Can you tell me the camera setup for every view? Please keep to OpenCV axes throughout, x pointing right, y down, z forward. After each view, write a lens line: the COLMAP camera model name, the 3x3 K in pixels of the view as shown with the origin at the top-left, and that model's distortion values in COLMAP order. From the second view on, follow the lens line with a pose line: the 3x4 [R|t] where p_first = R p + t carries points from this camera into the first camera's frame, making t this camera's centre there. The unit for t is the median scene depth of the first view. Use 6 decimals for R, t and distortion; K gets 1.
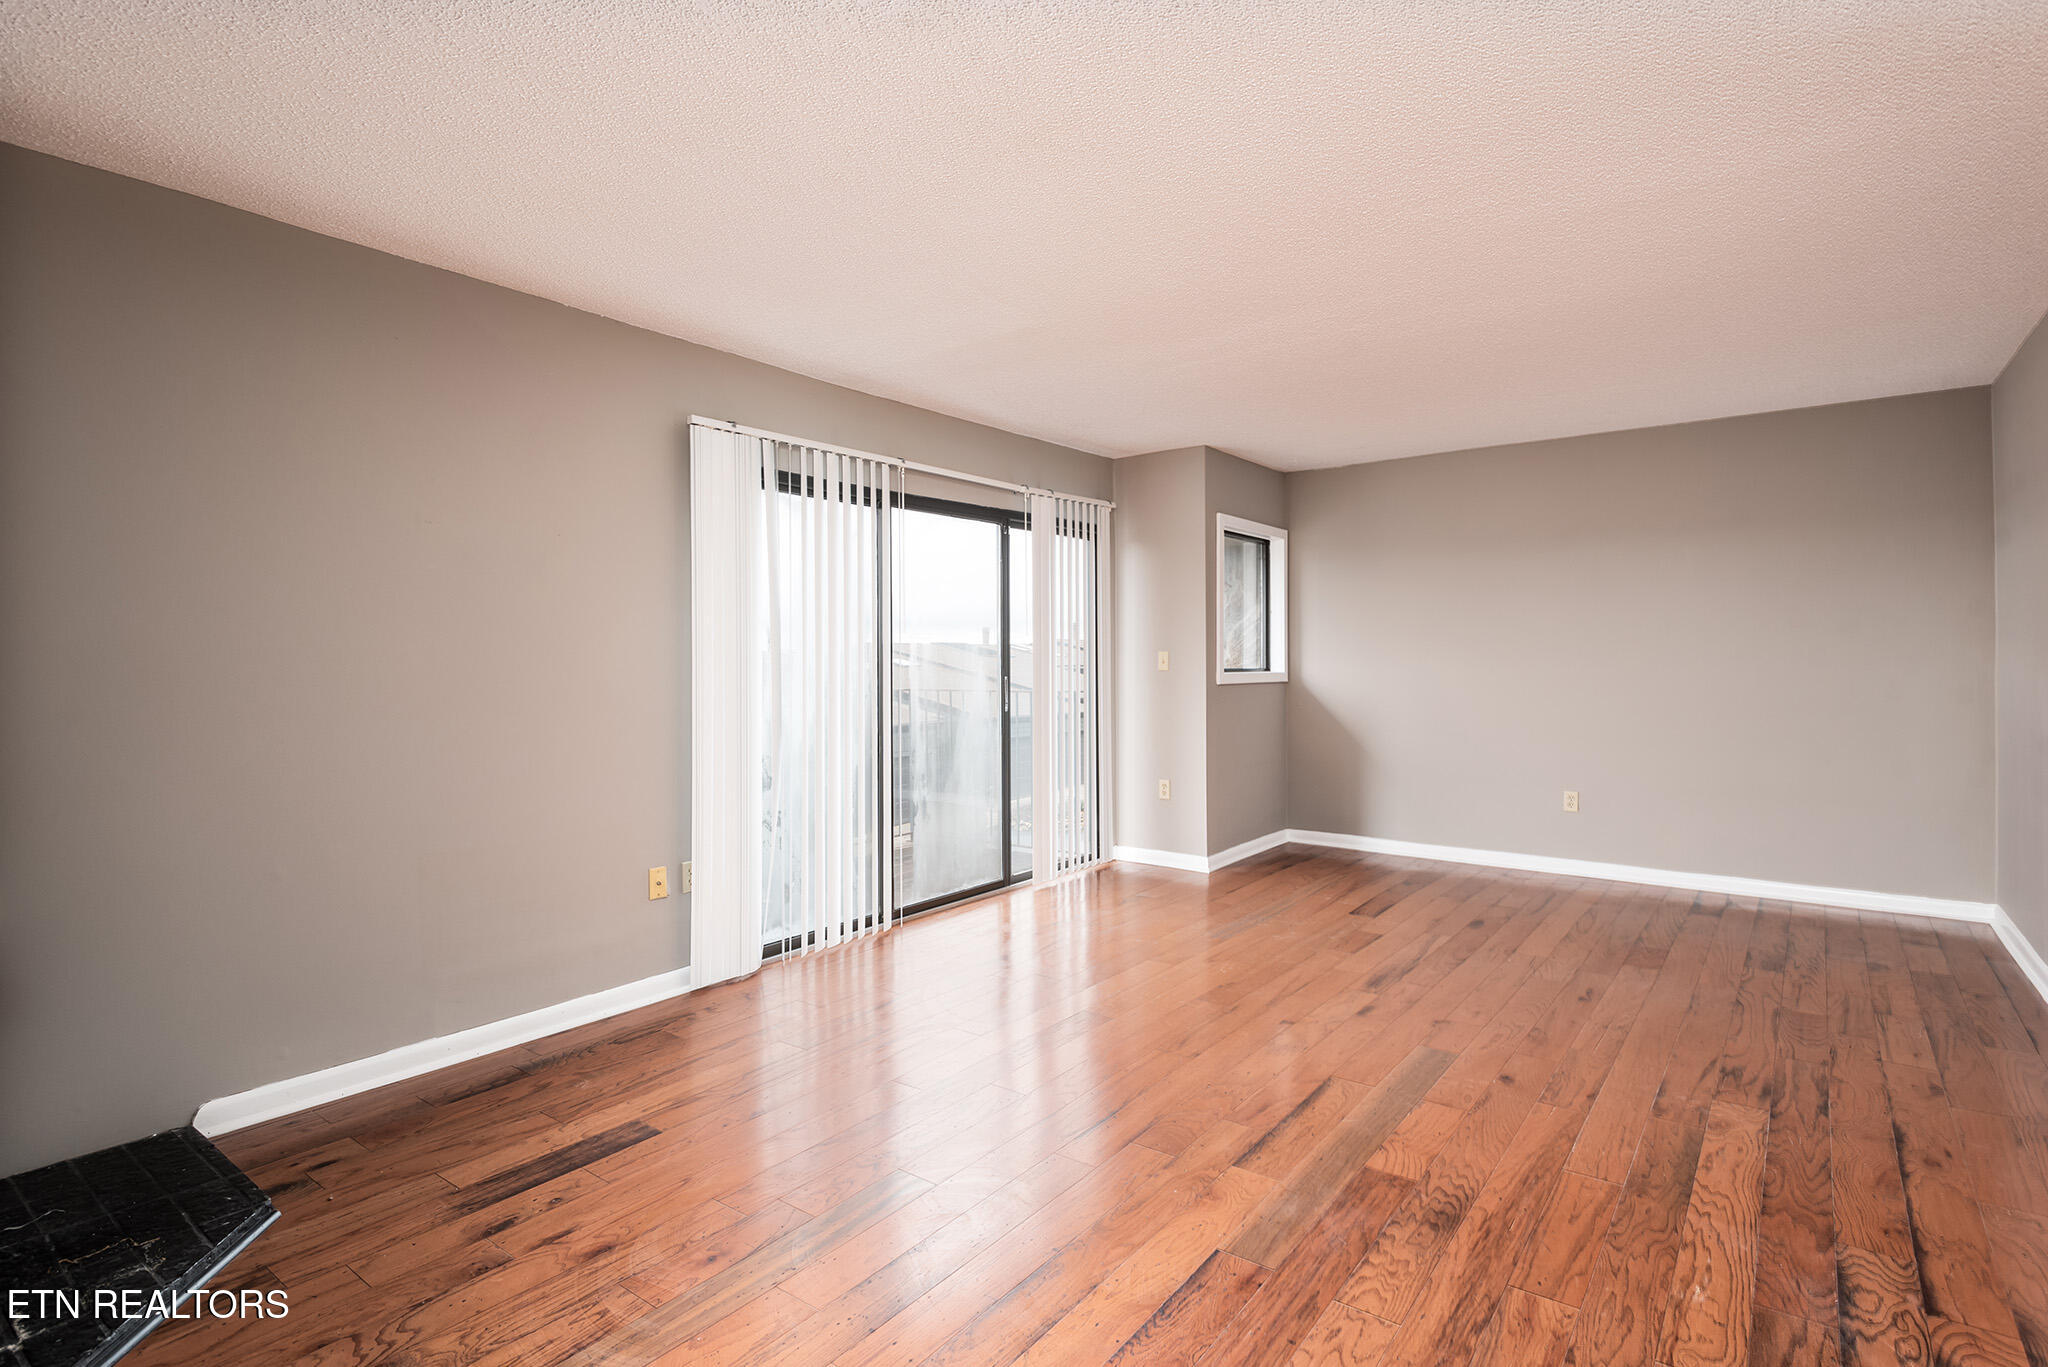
lens RADIAL K [[1021.9, 0, 1024.9], [0, 1021.9, 672.2], [0, 0, 1]] dist [0.012879, -0.001878]
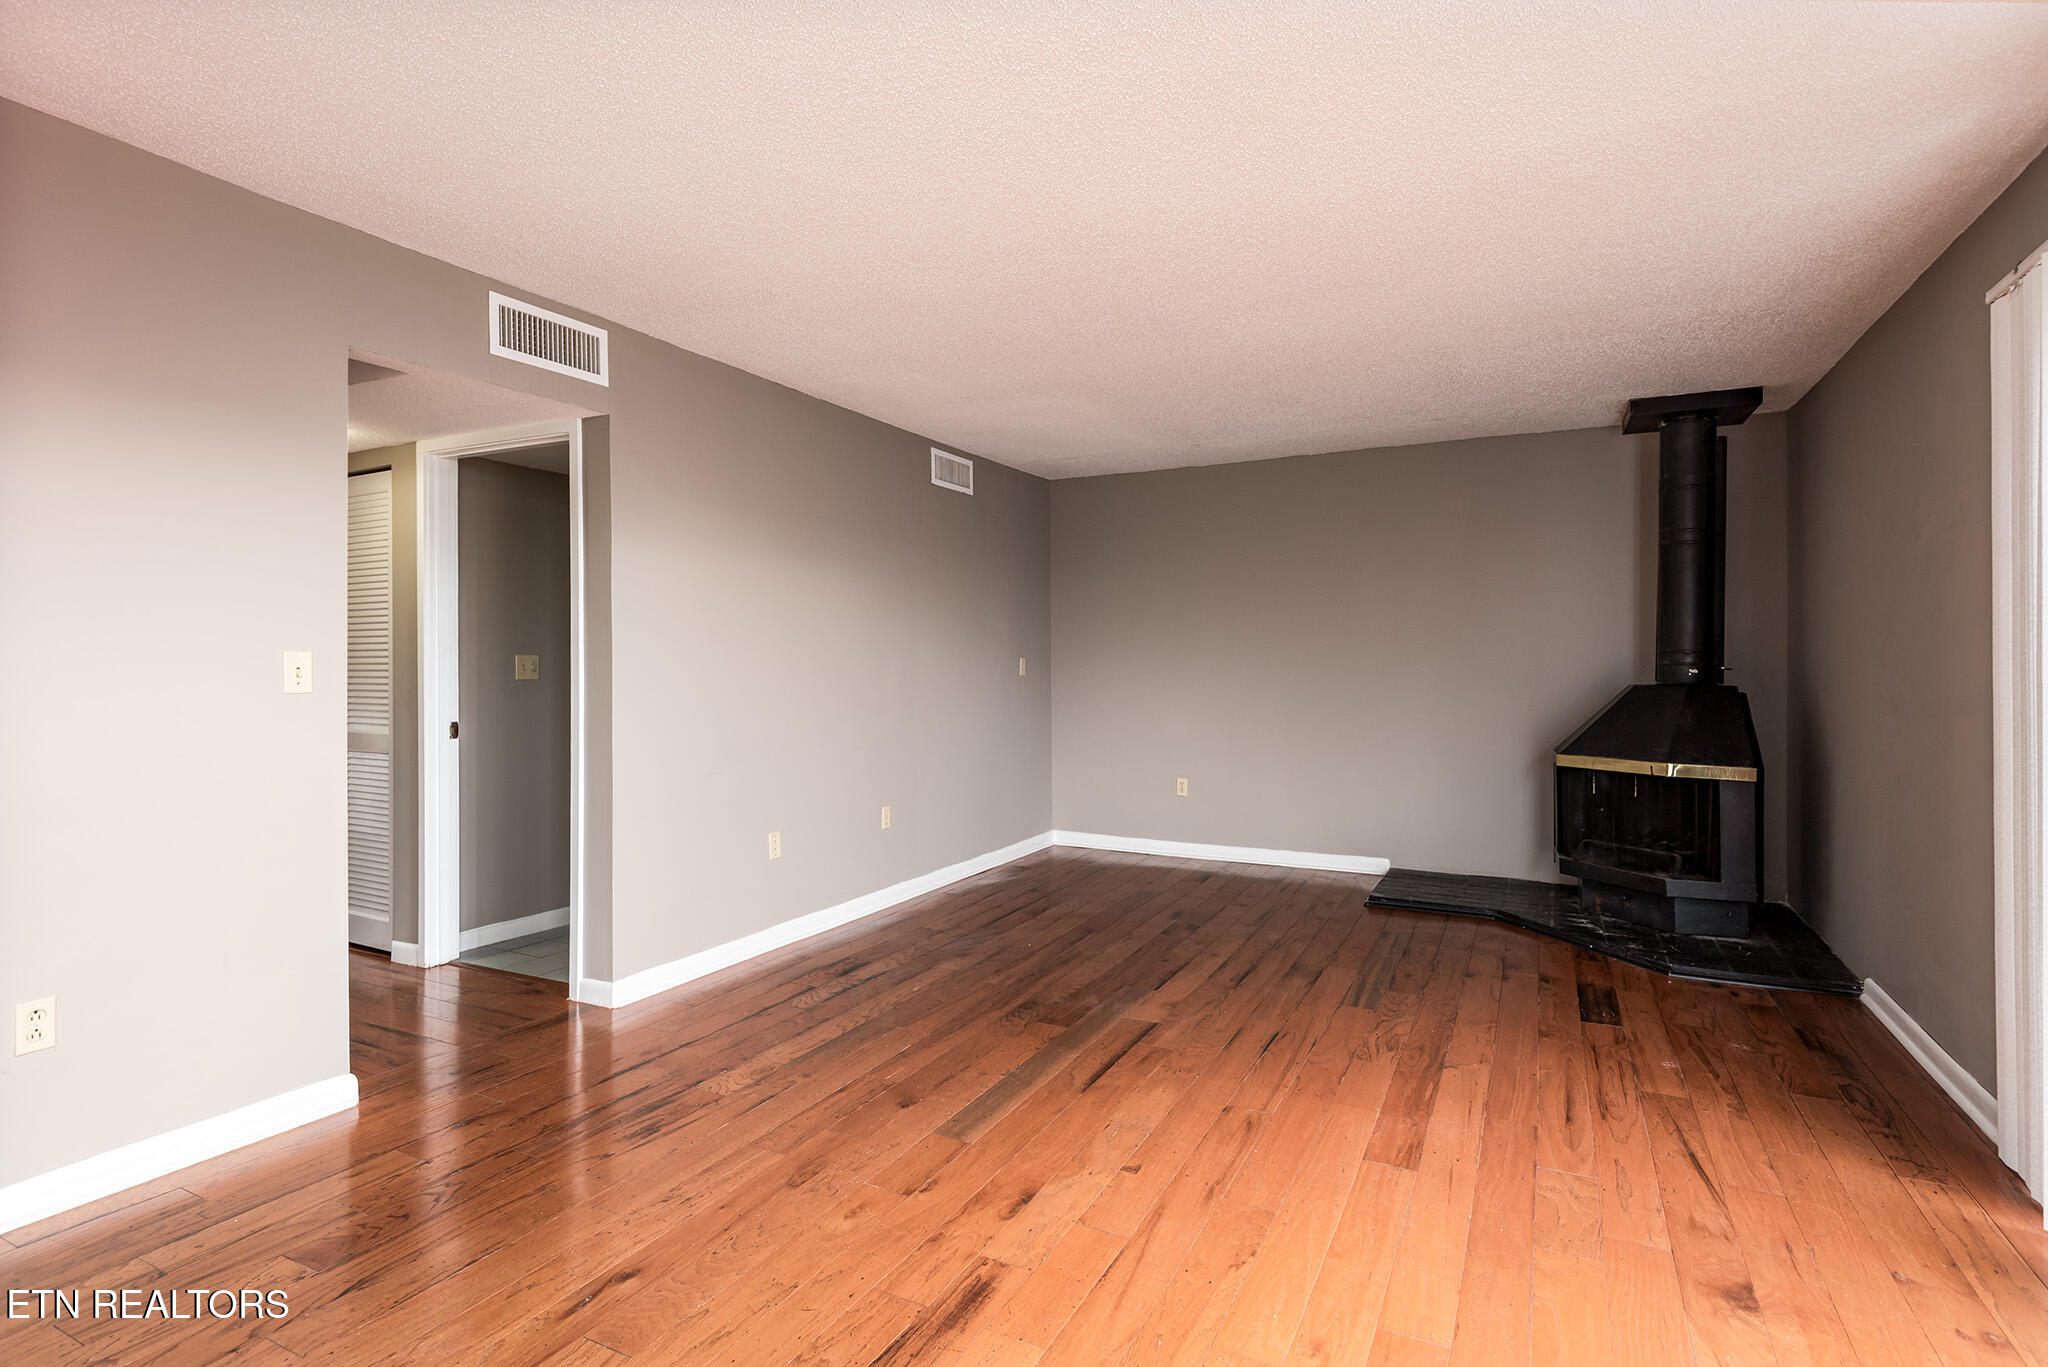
lens RADIAL K [[1021.9, 0, 1022.9], [0, 1021.9, 674.1], [0, 0, 1]] dist [0.012879, -0.001878]
pose [[-0.983905, 0.007910, -0.178520, 0.608916], [0.003831, 0.999724, 0.023181, -0.032105], [0.178654, 0.022124, -0.983663, 2.249948]]
